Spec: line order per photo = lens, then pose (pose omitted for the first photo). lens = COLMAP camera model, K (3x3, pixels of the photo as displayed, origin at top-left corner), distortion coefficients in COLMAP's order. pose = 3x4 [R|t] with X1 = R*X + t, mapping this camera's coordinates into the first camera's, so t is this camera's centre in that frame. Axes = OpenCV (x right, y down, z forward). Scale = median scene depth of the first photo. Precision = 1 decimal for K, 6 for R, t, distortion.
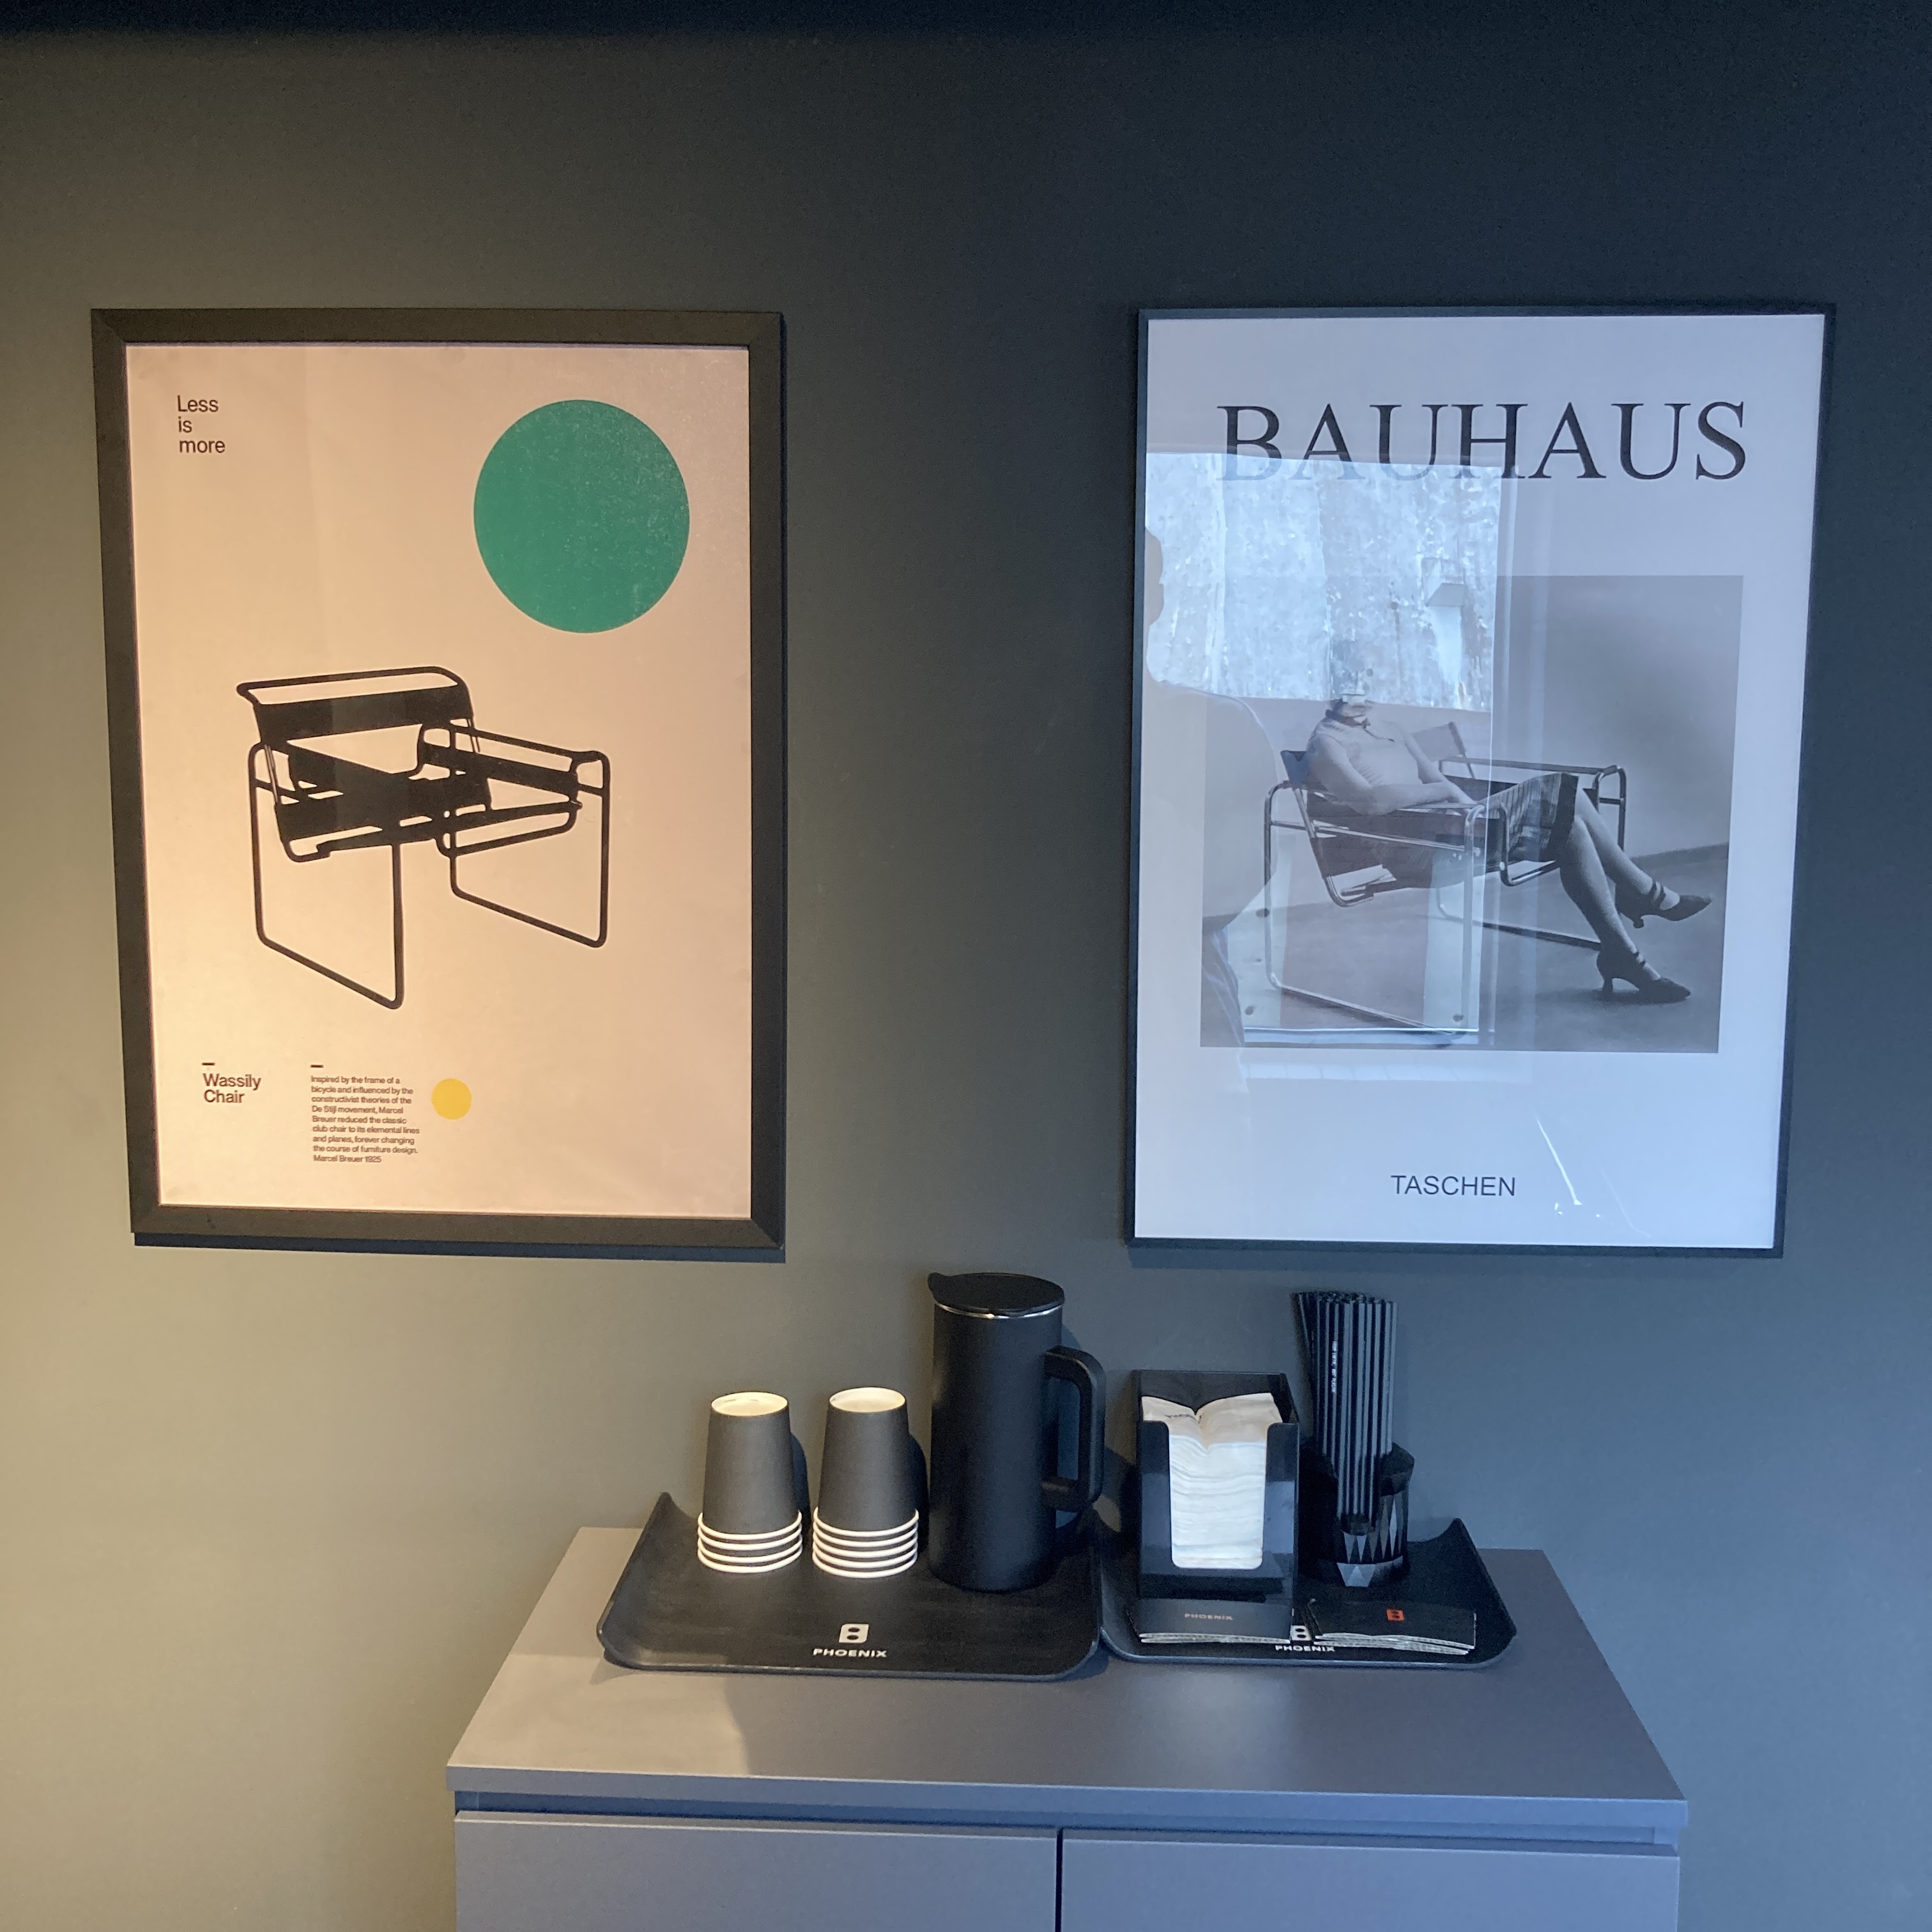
lens RADIAL K [[2149.8, 0, 966.0], [0, 2149.8, 966.0], [0, 0, 1]] dist [-0.001190, -0.000863]
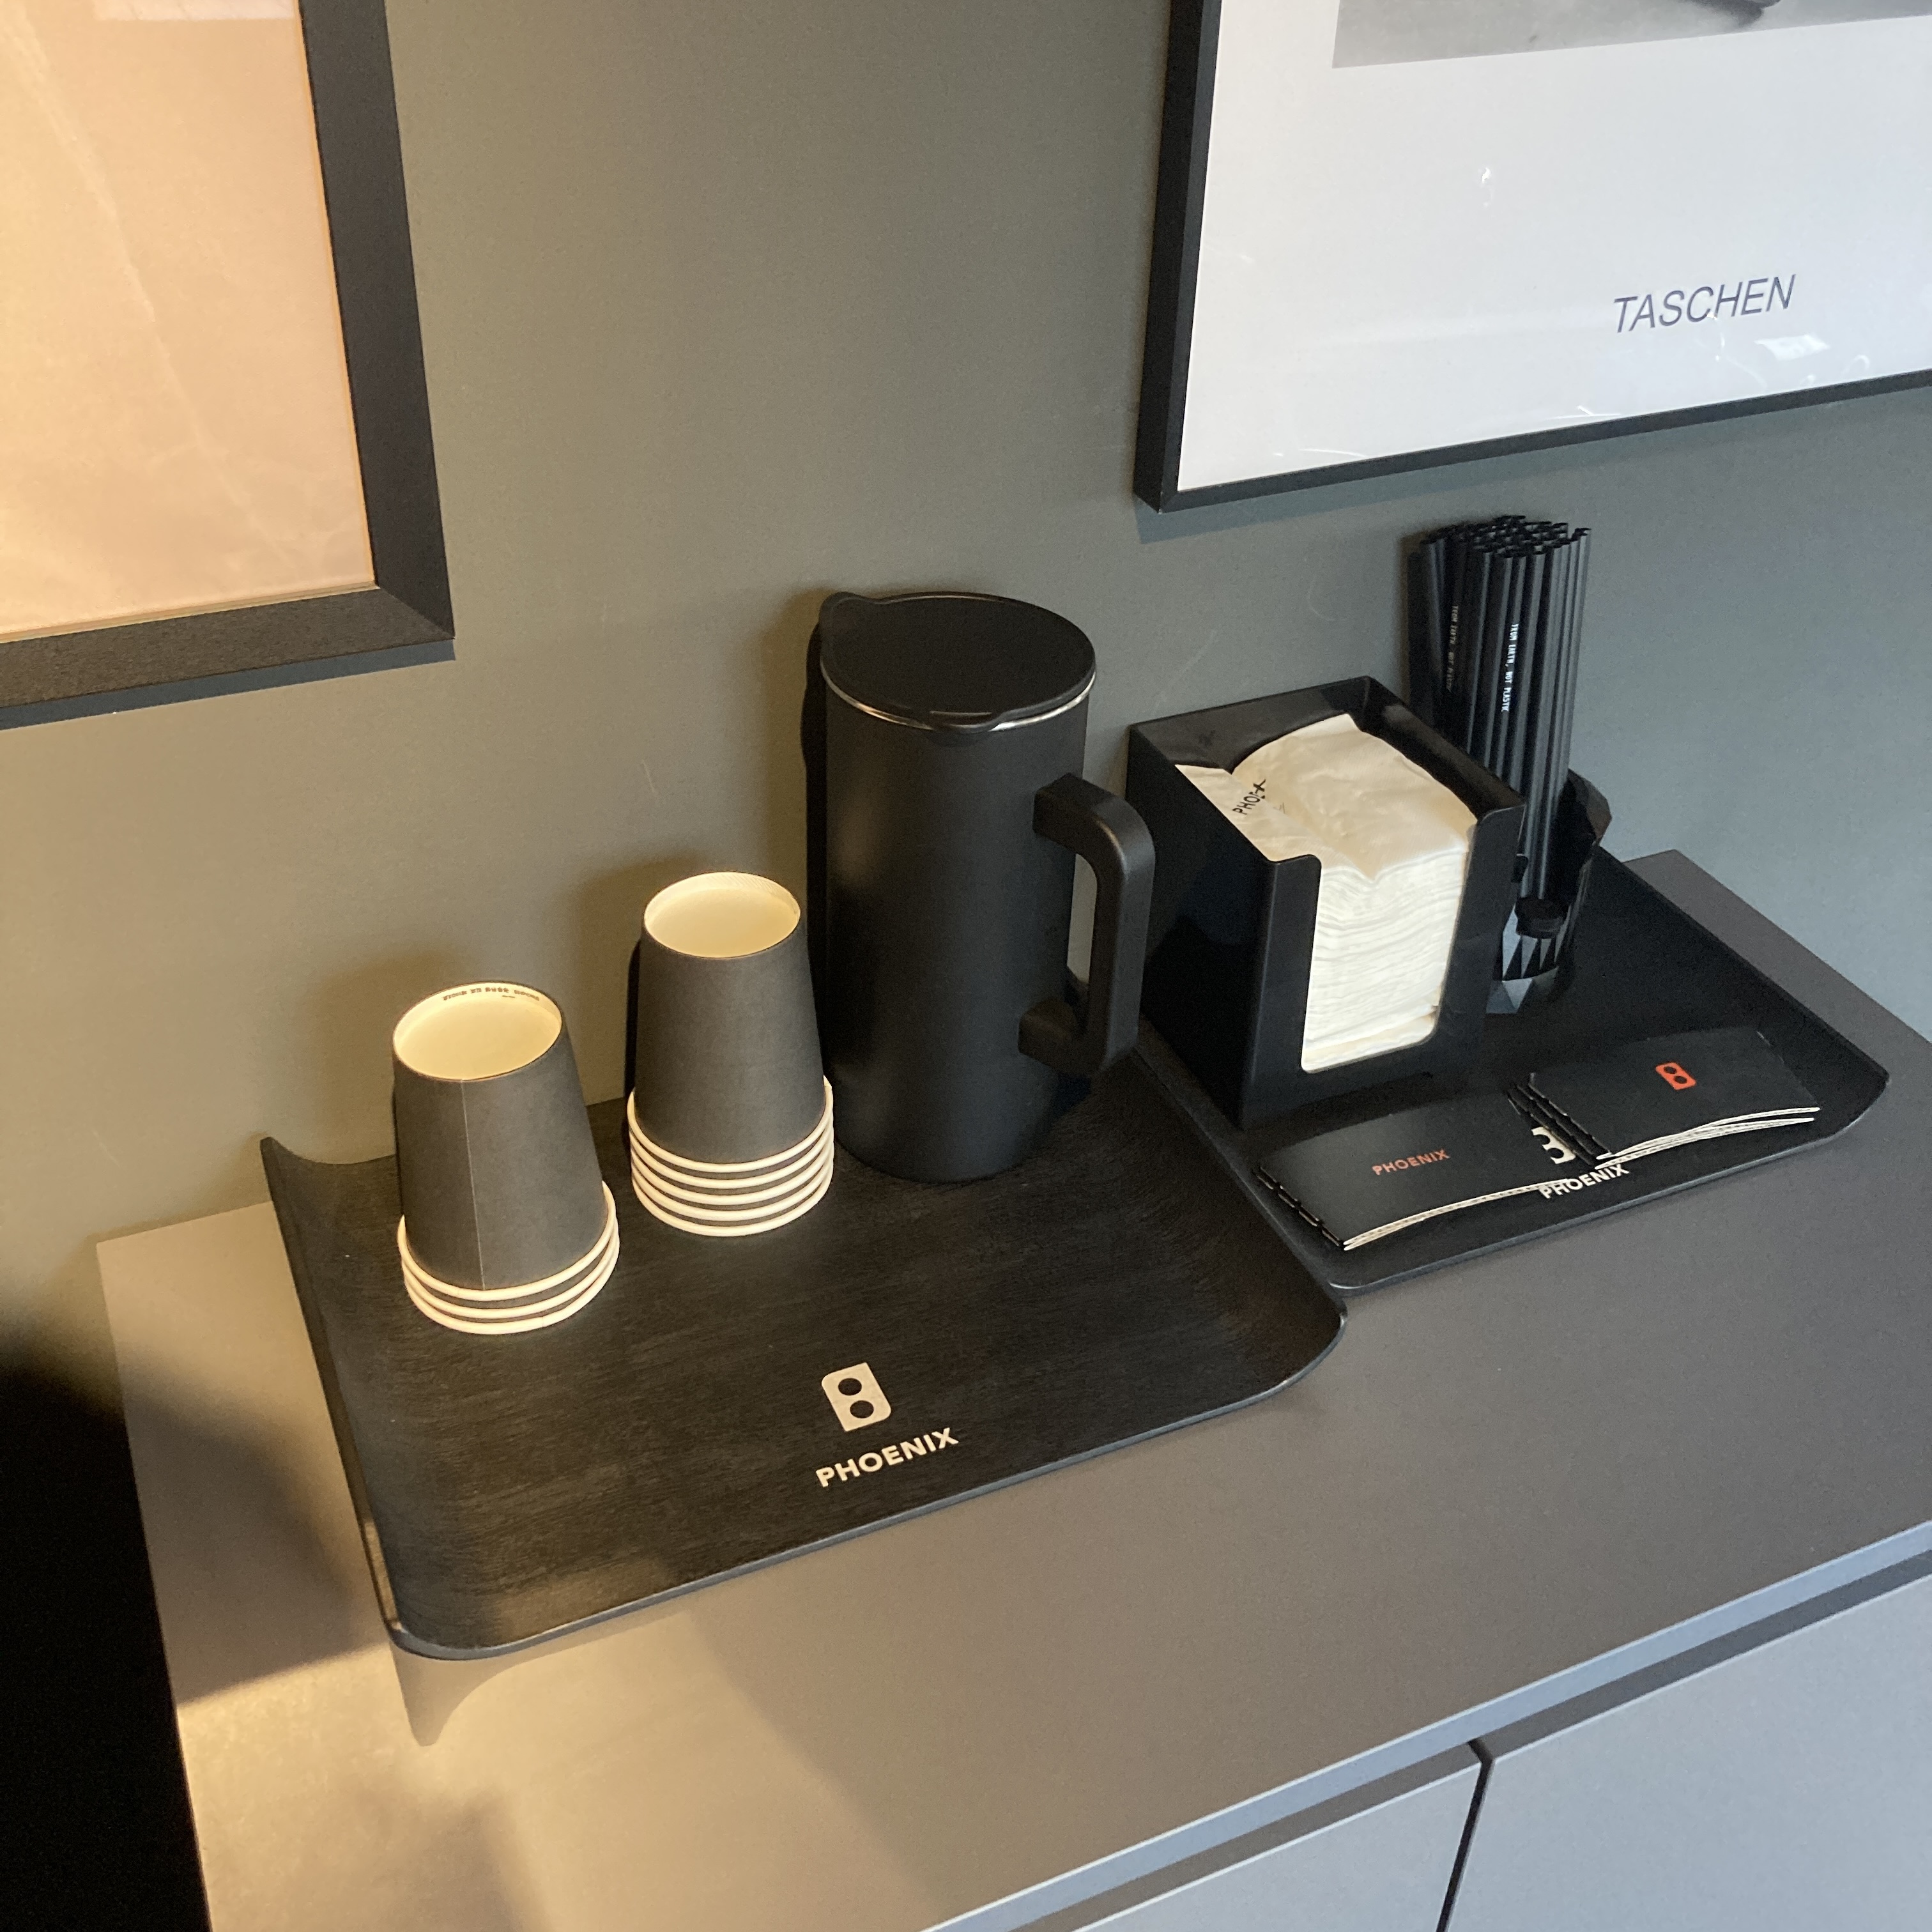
lens RADIAL K [[2149.8, 0, 966.0], [0, 2149.8, 966.0], [0, 0, 1]] dist [-0.001190, -0.000863]
pose [[0.891456, -0.248498, 0.378887, -0.182327], [0.038436, 0.874655, 0.483220, -0.019606], [-0.451474, -0.416207, 0.789267, 0.590705]]
